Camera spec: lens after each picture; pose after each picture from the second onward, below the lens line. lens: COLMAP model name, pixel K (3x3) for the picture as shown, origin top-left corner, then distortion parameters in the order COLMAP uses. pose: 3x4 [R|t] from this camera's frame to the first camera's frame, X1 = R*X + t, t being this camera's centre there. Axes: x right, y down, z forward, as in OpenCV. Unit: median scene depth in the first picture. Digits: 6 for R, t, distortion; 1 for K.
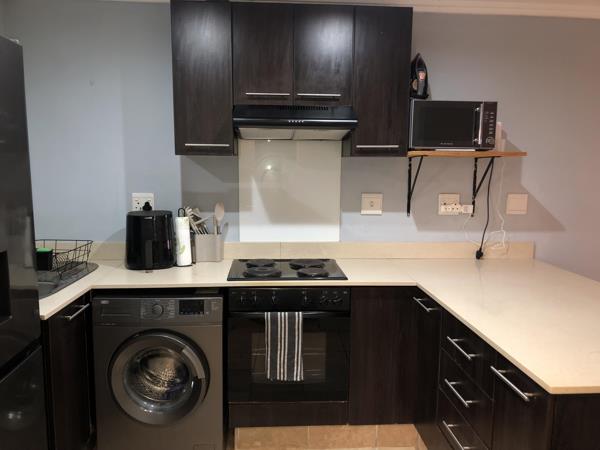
lens RADIAL K [[494.8, 0, 300.0], [0, 494.8, 233.1], [0, 0, 1]] dist [0.042402, -0.029134]
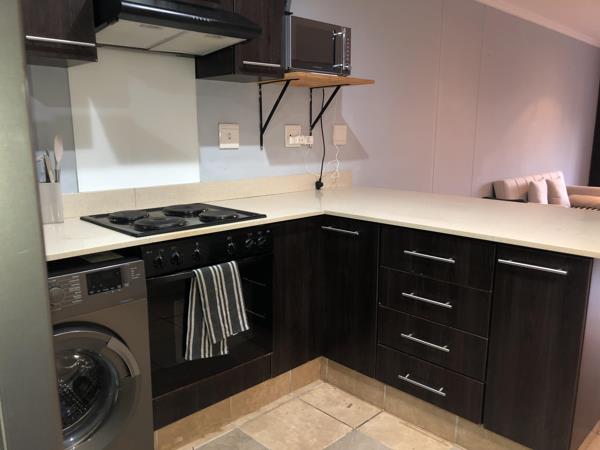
lens RADIAL K [[494.8, 0, 297.7], [0, 494.8, 228.1], [0, 0, 1]] dist [0.042402, -0.029134]
pose [[0.767364, -0.134821, 0.626877, -0.344822], [0.094306, 0.990744, 0.097636, 0.028816], [-0.634238, -0.015804, 0.772976, 0.245952]]
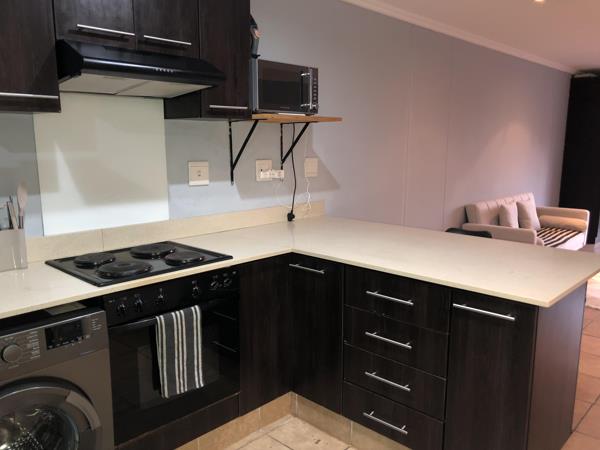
lens RADIAL K [[494.8, 0, 301.8], [0, 494.8, 229.1], [0, 0, 1]] dist [0.042402, -0.029134]
pose [[0.742541, -0.127227, 0.657606, -0.326189], [0.098289, 0.991863, 0.080911, -0.014176], [-0.662550, 0.004556, 0.749004, 0.214426]]
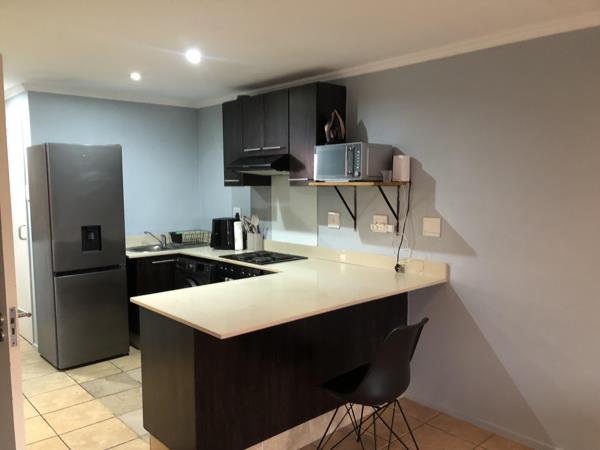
lens RADIAL K [[494.8, 0, 295.6], [0, 494.8, 246.9], [0, 0, 1]] dist [0.042402, -0.029134]
pose [[0.609750, 0.087529, -0.787746, 1.181267], [-0.092951, 0.994922, 0.038601, -0.029851], [0.787124, 0.049685, 0.614790, 0.096829]]
